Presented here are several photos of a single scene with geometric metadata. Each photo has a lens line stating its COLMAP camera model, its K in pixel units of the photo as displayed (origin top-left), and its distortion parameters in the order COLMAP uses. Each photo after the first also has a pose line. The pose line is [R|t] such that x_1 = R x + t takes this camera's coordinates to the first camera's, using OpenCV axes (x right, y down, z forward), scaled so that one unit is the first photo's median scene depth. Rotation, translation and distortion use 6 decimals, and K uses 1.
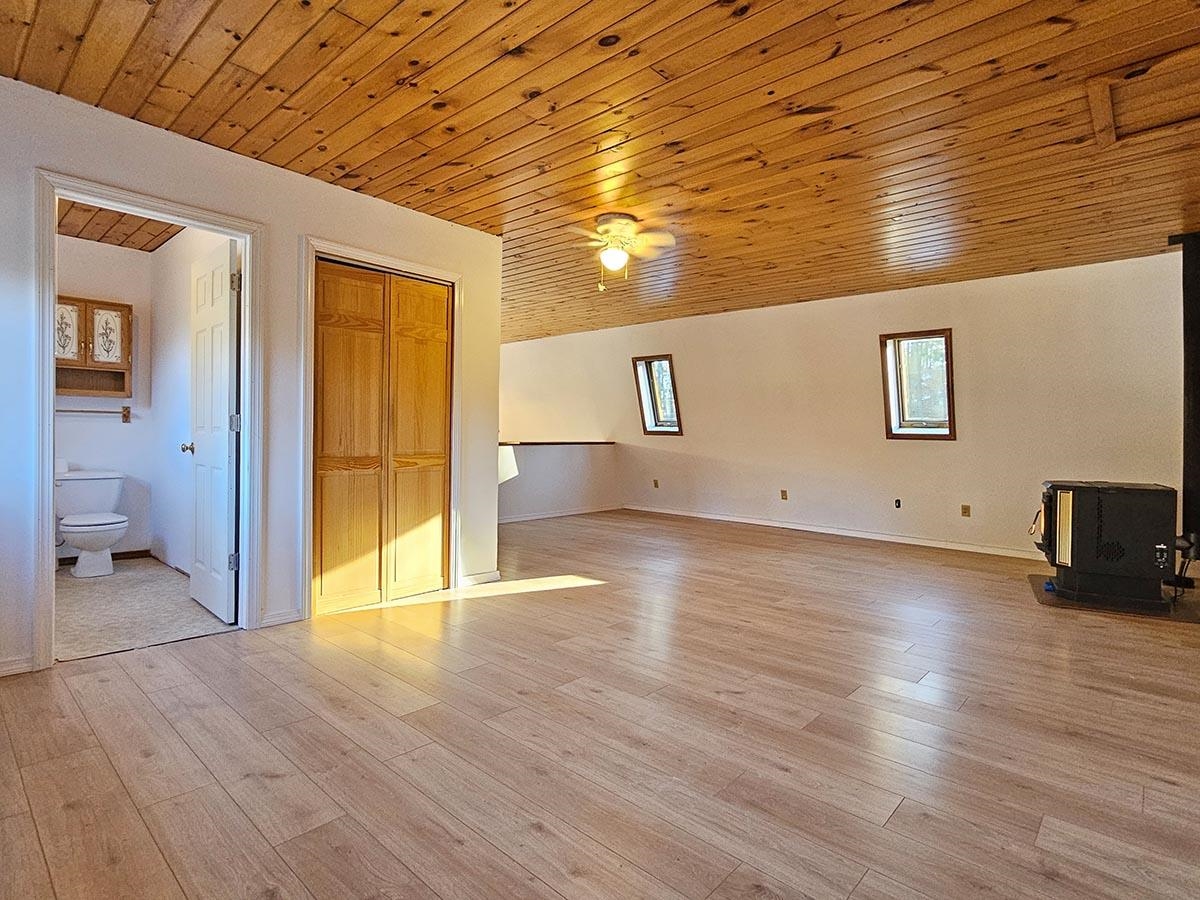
lens RADIAL K [[599.6, 0, 600.5], [0, 599.6, 441.1], [0, 0, 1]] dist [-0.000613, 0.000280]
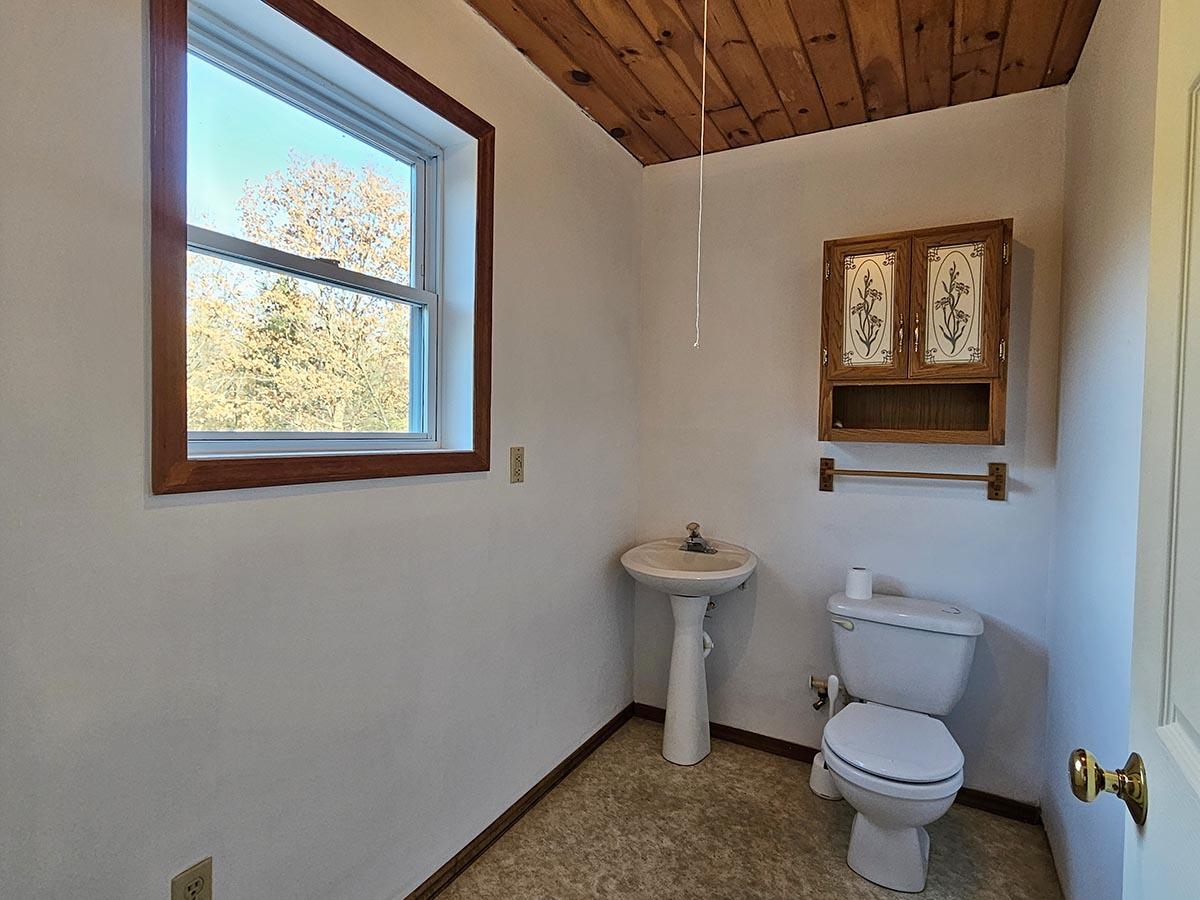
lens RADIAL K [[599.6, 0, 601.5], [0, 599.6, 450.6], [0, 0, 1]] dist [-0.000613, 0.000280]
pose [[0.201857, 0.004594, -0.979404, -0.438609], [-0.038357, 0.999259, -0.003218, -0.056757], [0.978664, 0.038216, 0.201884, 0.653794]]
